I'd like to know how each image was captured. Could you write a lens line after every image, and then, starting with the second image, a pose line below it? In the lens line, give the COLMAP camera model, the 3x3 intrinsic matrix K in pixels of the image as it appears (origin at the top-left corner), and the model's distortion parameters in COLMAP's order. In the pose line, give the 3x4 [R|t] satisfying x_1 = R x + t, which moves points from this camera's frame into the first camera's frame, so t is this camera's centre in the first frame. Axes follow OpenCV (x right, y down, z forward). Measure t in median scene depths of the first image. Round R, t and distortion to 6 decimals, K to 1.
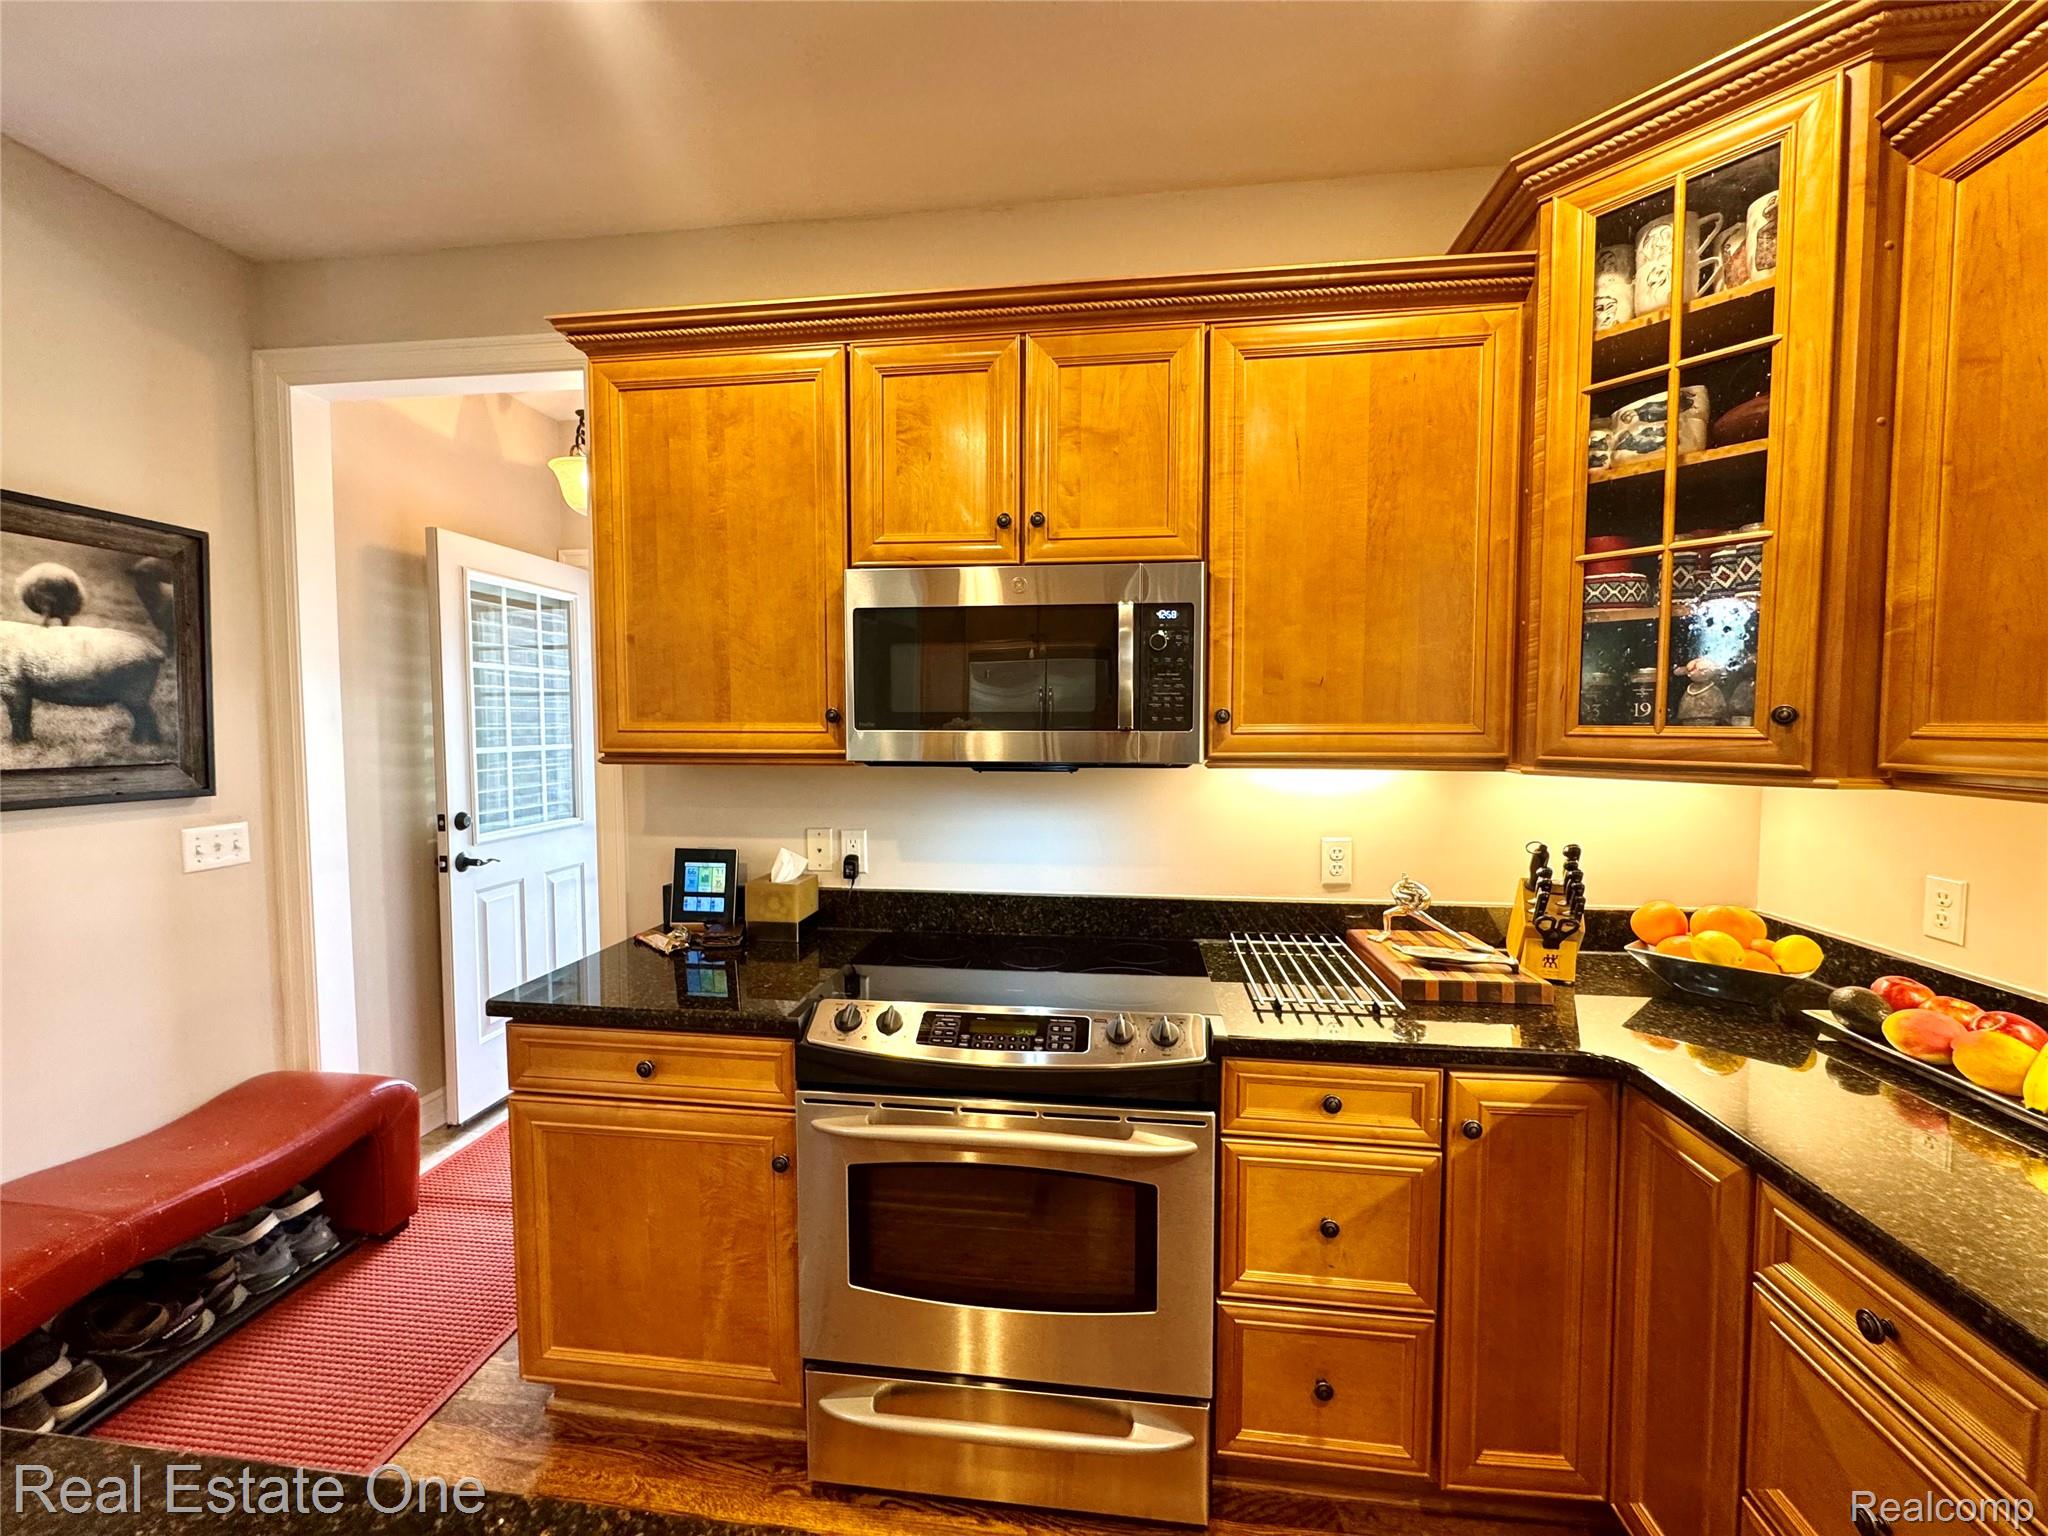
lens RADIAL K [[829.2, 0, 1030.5], [0, 829.2, 763.4], [0, 0, 1]] dist [-0.000801, -0.000212]
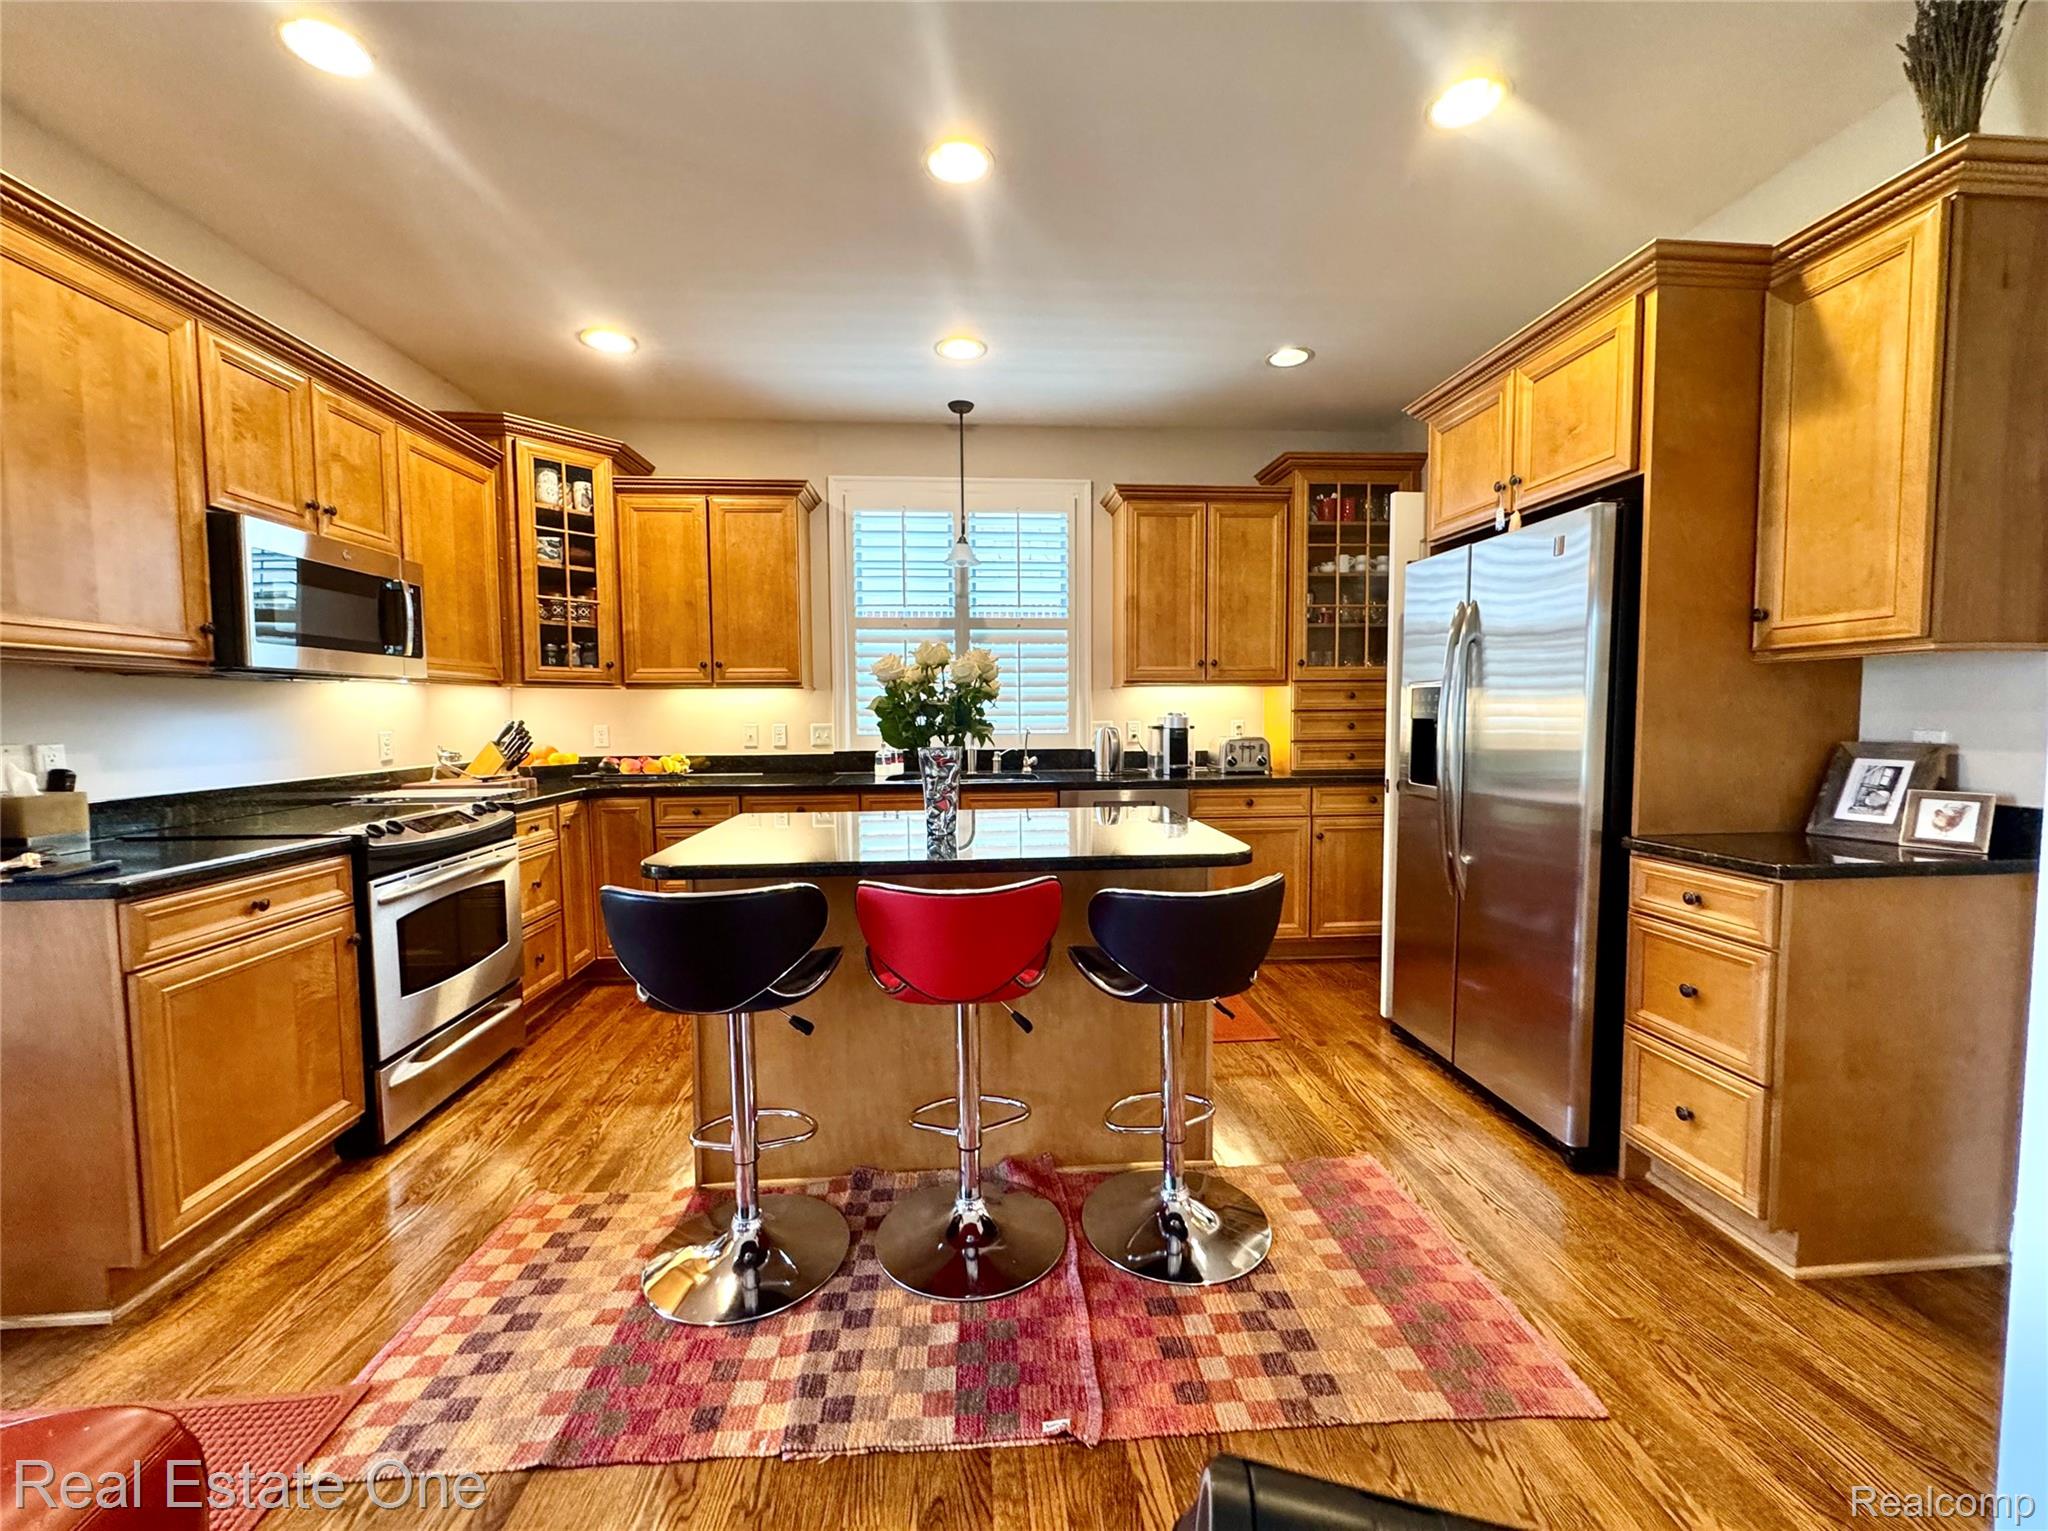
lens RADIAL K [[829.2, 0, 1030.5], [0, 829.2, 760.9], [0, 0, 1]] dist [-0.000801, -0.000212]
pose [[-0.202522, -0.057426, 0.977592, -1.979919], [0.055369, 0.996011, 0.069979, 0.137618], [-0.977711, 0.068300, -0.198534, 0.112704]]
